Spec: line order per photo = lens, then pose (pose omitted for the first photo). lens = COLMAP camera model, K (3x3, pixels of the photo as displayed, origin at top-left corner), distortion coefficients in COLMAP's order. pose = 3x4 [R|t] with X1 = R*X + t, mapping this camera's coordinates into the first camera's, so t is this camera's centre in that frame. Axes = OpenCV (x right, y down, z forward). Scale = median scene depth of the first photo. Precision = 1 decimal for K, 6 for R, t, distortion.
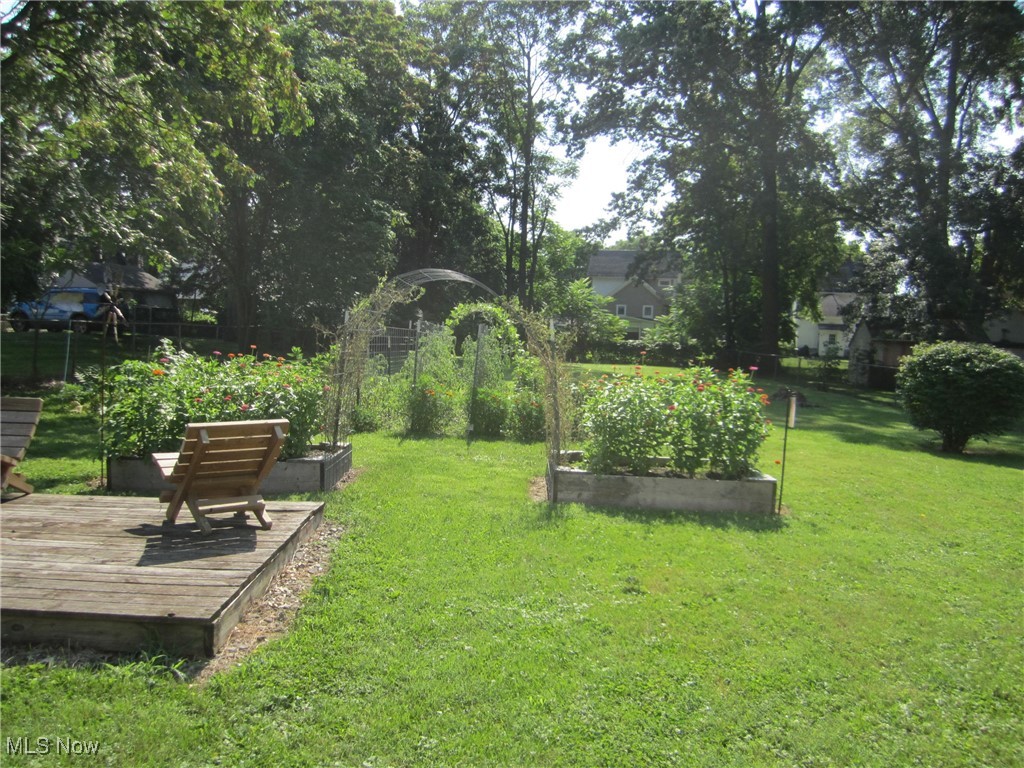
lens RADIAL K [[837.0, 0, 512.0], [0, 837.0, 384.0], [0, 0, 1]] dist [-0.060722, 0.008199]
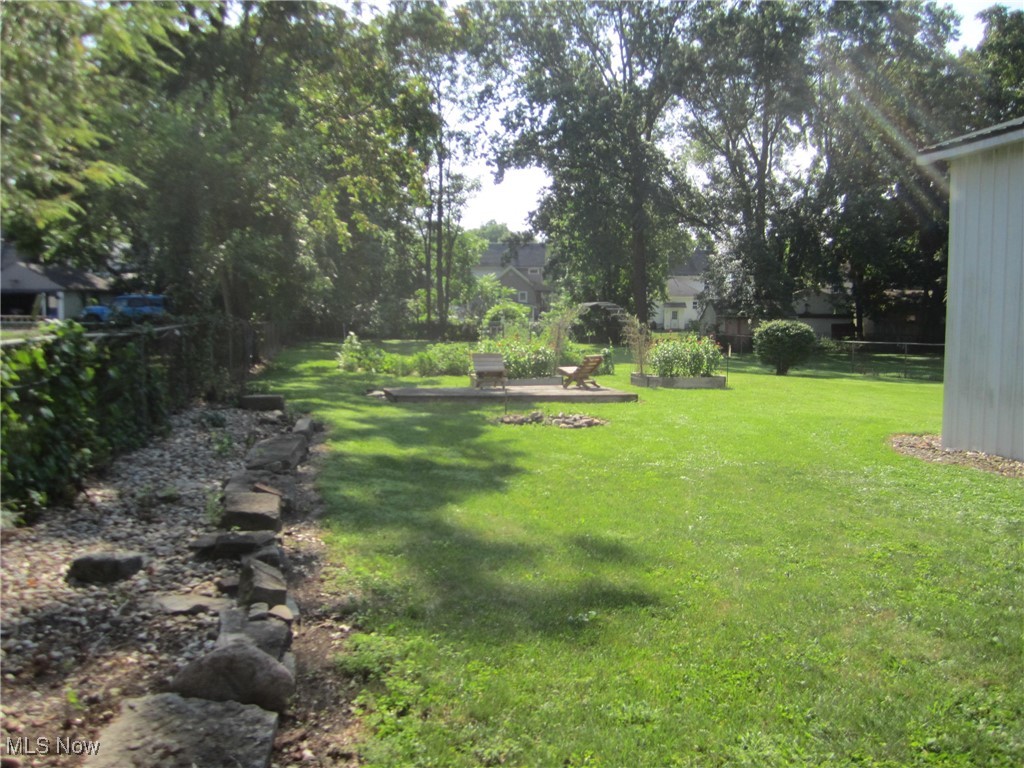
lens RADIAL K [[843.1, 0, 512.0], [0, 843.1, 384.0], [0, 0, 1]] dist [-0.072239, 0.038894]
pose [[0.979193, -0.045293, 0.197811, -0.833167], [0.040850, 0.998814, 0.026485, 0.036898], [-0.198776, -0.017854, 0.979882, -1.410866]]
